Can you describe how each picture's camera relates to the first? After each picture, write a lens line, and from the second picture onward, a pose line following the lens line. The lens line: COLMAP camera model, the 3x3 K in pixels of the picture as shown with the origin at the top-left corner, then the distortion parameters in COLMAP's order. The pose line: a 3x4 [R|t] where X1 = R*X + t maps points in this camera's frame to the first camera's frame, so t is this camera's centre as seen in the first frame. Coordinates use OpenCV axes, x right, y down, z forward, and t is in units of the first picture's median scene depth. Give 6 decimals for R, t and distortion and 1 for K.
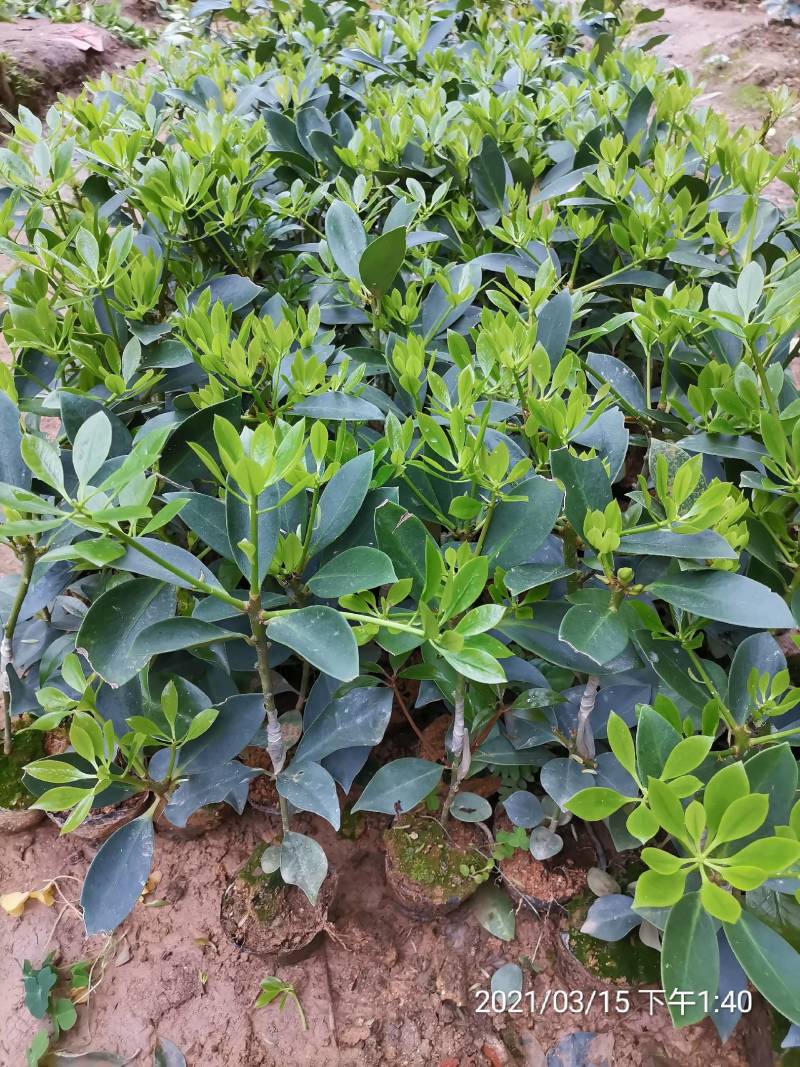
lens RADIAL K [[800.8, 0, 398.0], [0, 800.8, 533.2], [0, 0, 1]] dist [0.022890, 0.001980]
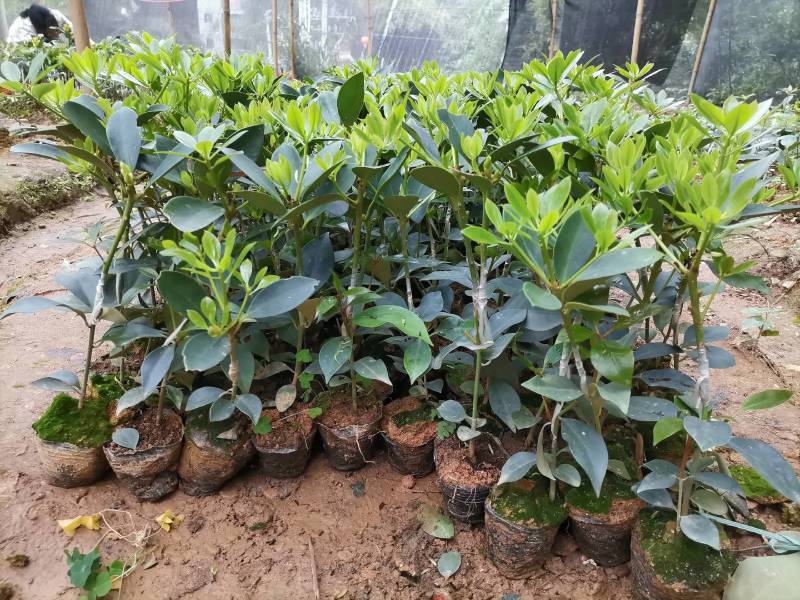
lens RADIAL K [[600.4, 0, 400.7], [0, 600.4, 300.8], [0, 0, 1]] dist [0.022890, 0.001980]
pose [[0.998062, -0.015149, 0.060356, 0.002608], [0.035748, 0.933479, -0.356845, 0.488685], [-0.050936, 0.358311, 0.932212, -0.058017]]
